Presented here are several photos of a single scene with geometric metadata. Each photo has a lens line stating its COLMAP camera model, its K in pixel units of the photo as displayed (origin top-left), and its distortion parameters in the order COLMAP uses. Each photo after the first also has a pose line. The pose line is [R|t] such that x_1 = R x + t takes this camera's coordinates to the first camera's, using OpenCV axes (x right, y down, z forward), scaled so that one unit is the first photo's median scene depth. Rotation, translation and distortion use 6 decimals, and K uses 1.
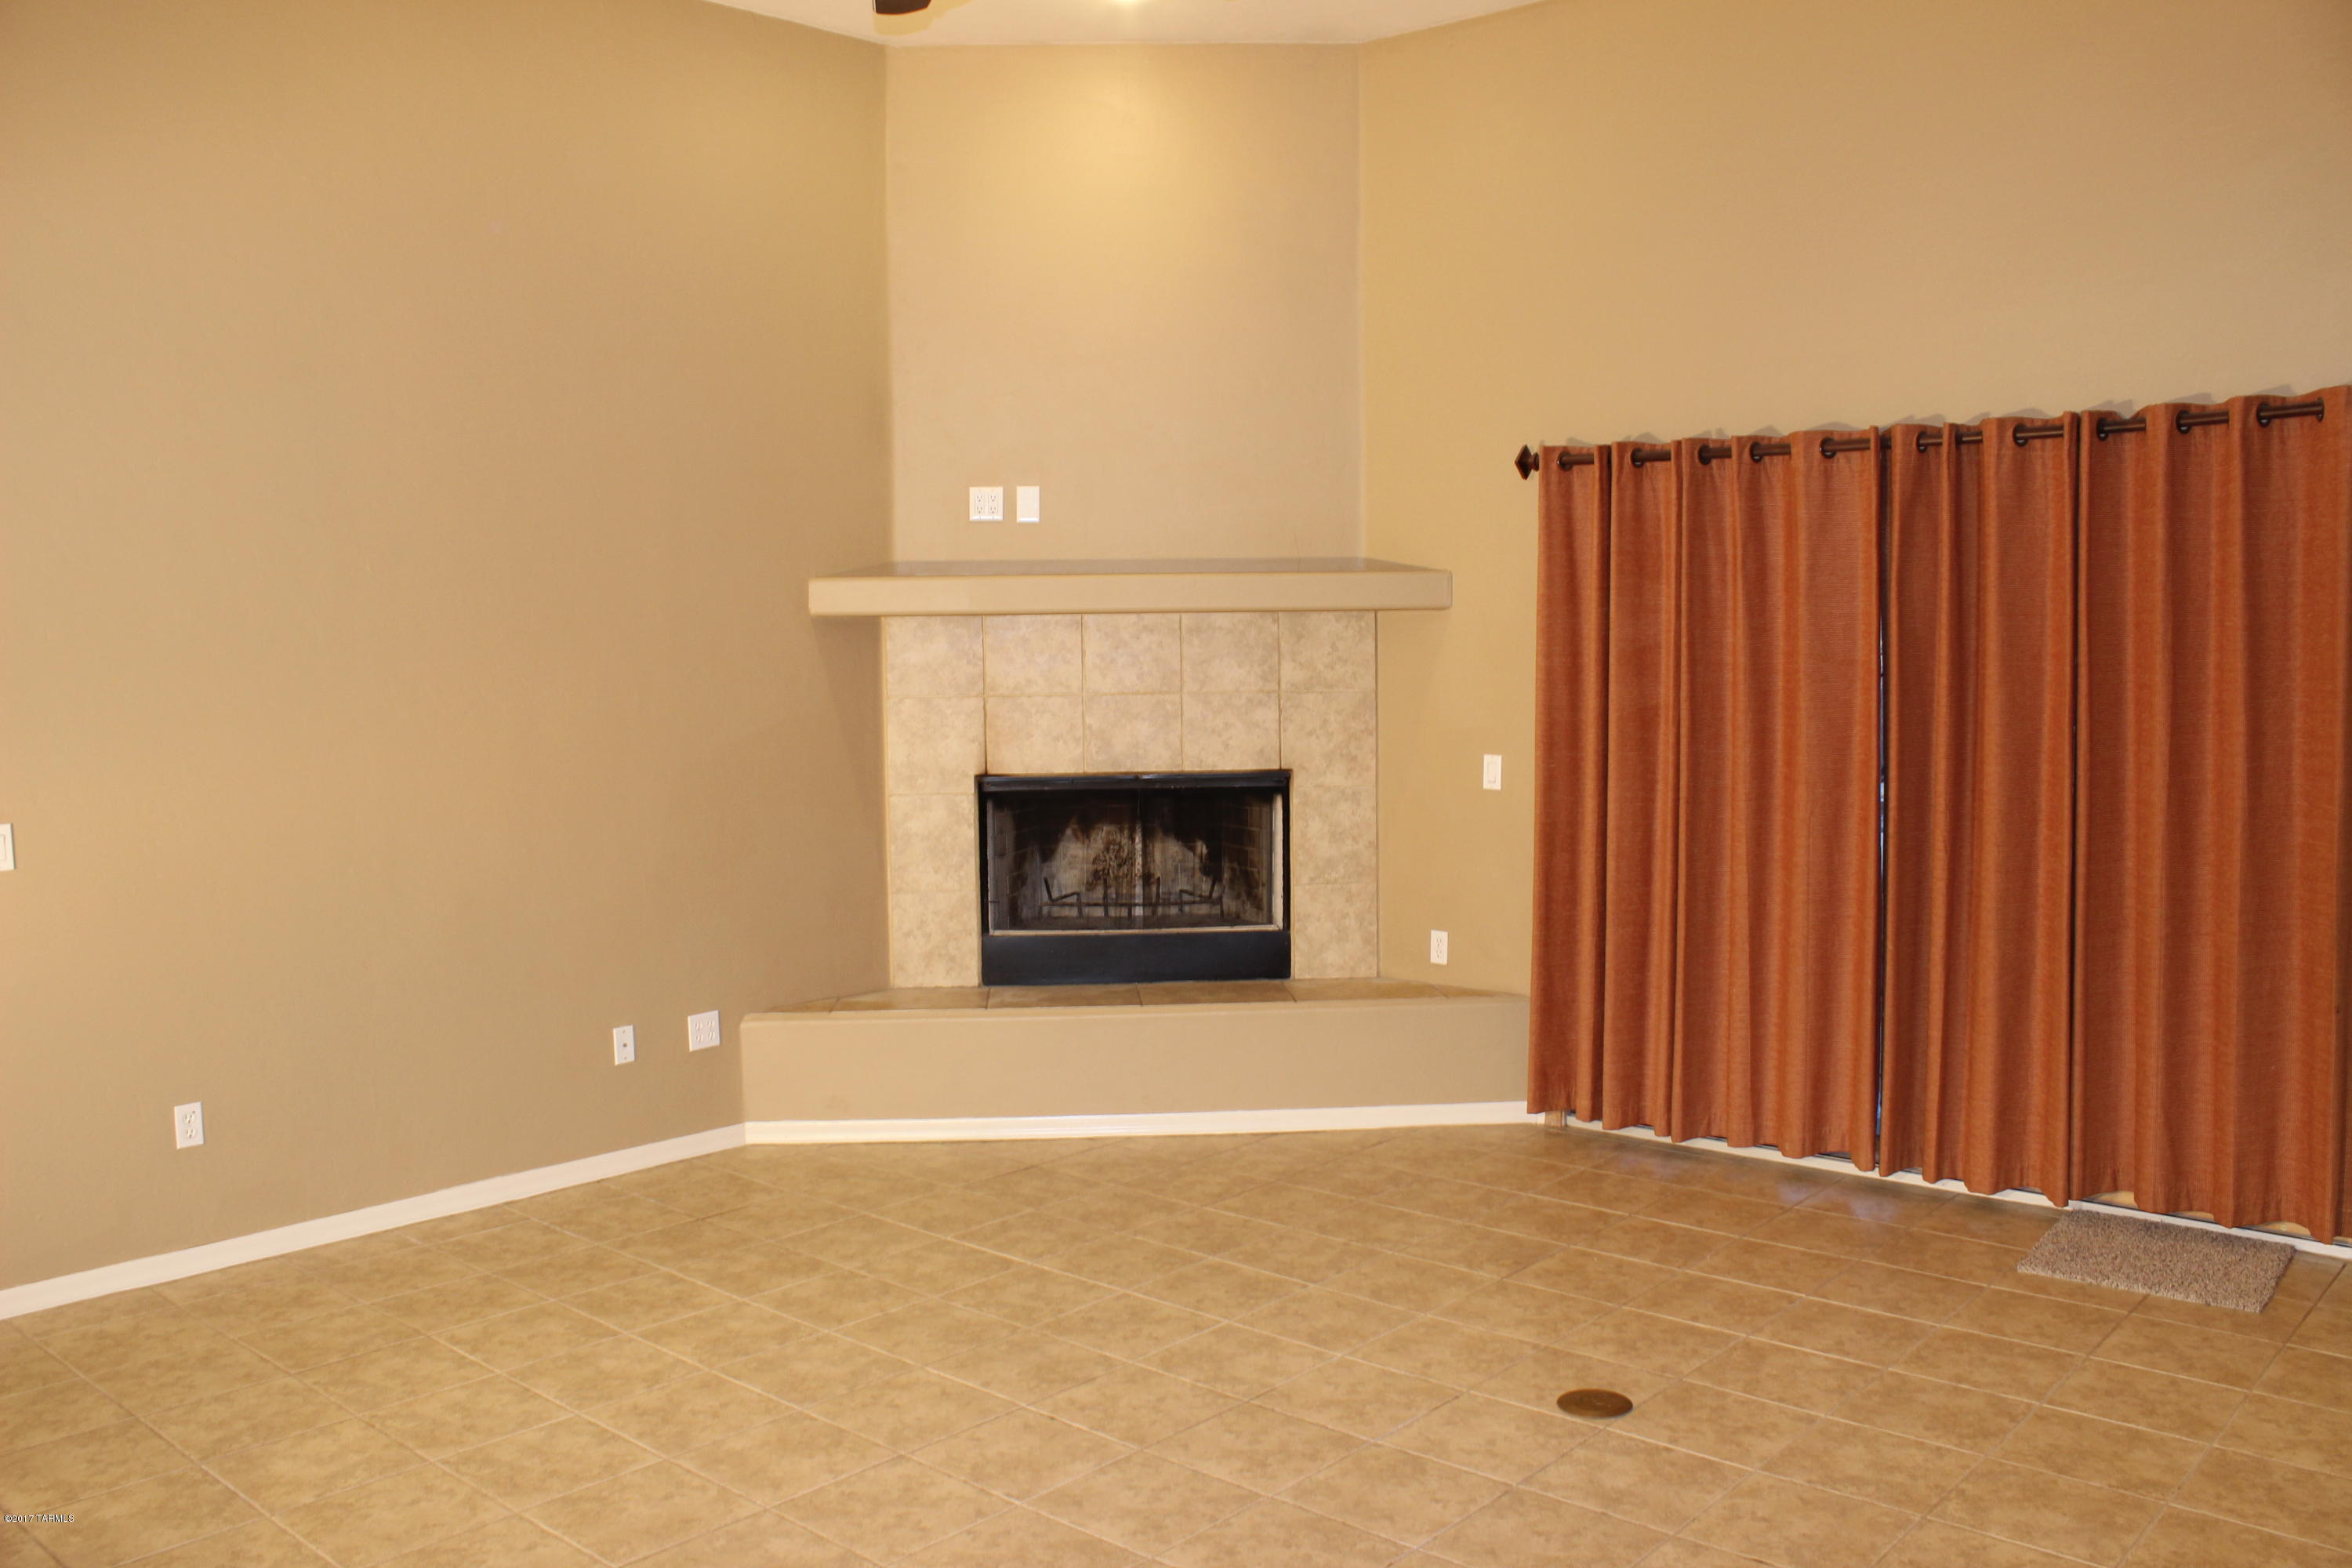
lens RADIAL K [[1924.1, 0, 1176.0], [0, 1924.1, 784.0], [0, 0, 1]] dist [-0.169831, 0.128282]
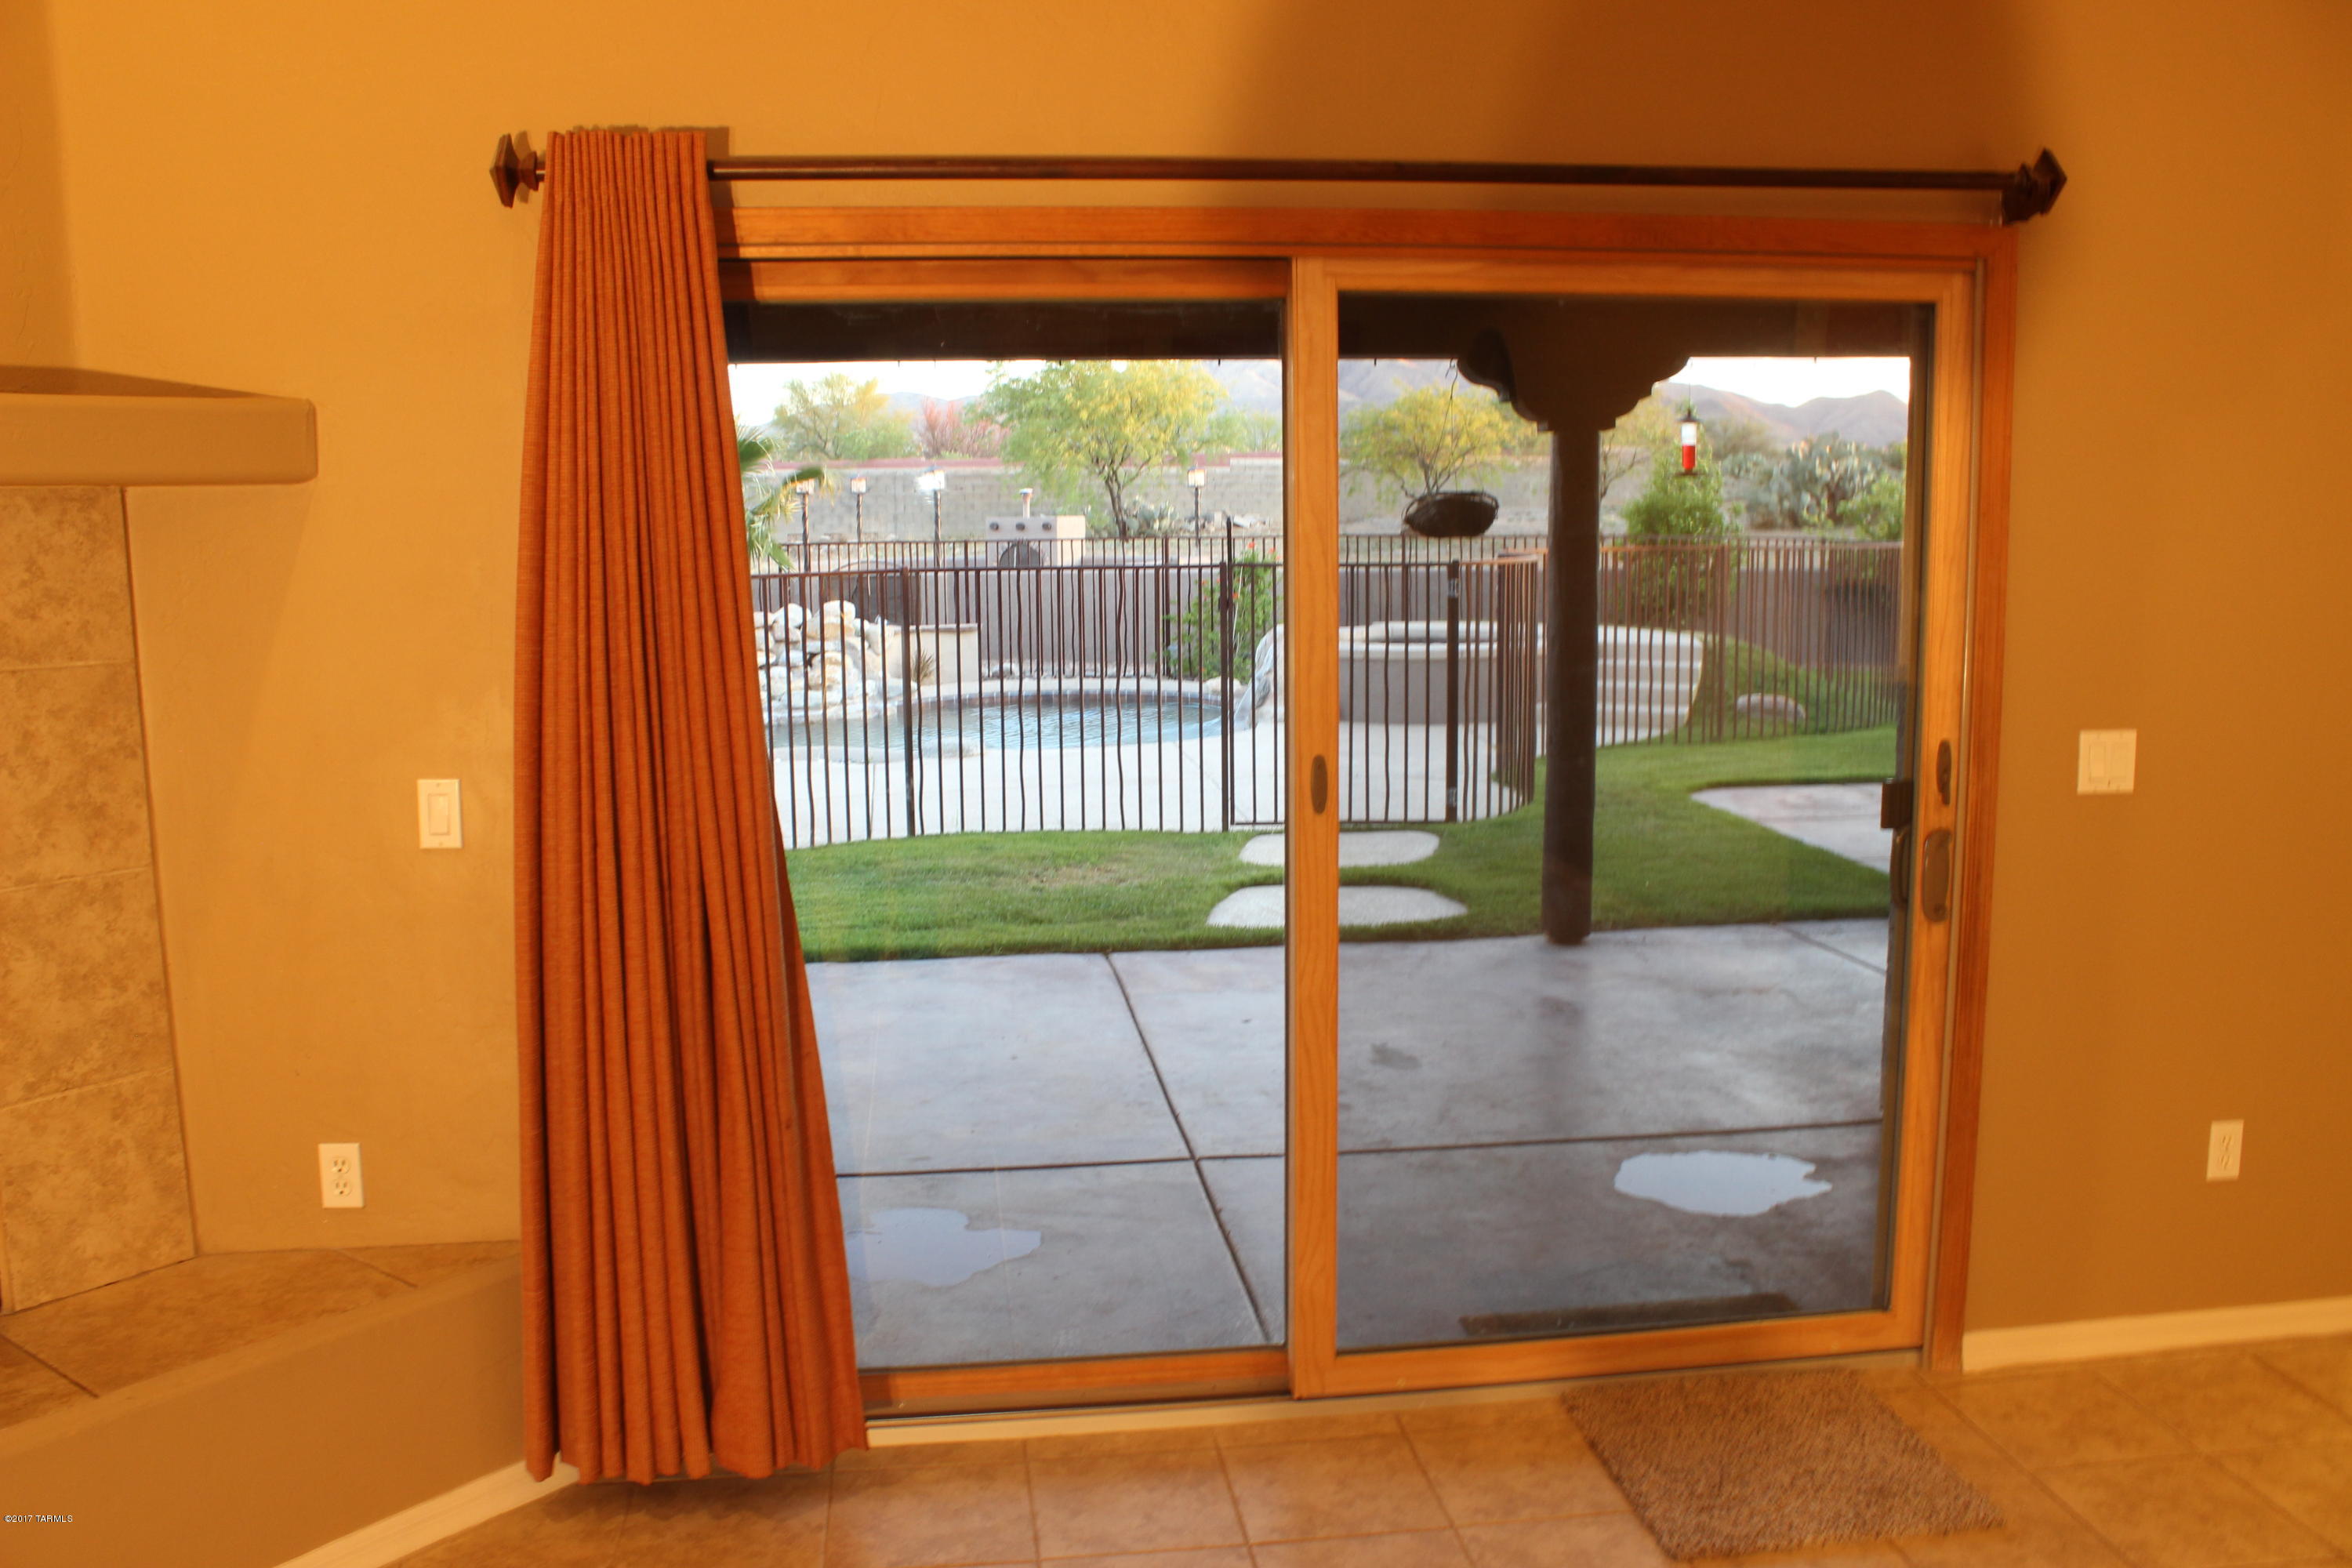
lens RADIAL K [[1924.1, 0, 1176.0], [0, 1924.1, 784.0], [0, 0, 1]] dist [-0.169831, 0.128282]
pose [[0.648798, -0.103662, 0.753867, -0.071655], [0.068060, 0.994612, 0.078191, -0.036625], [-0.757911, 0.000578, 0.652358, 0.517573]]
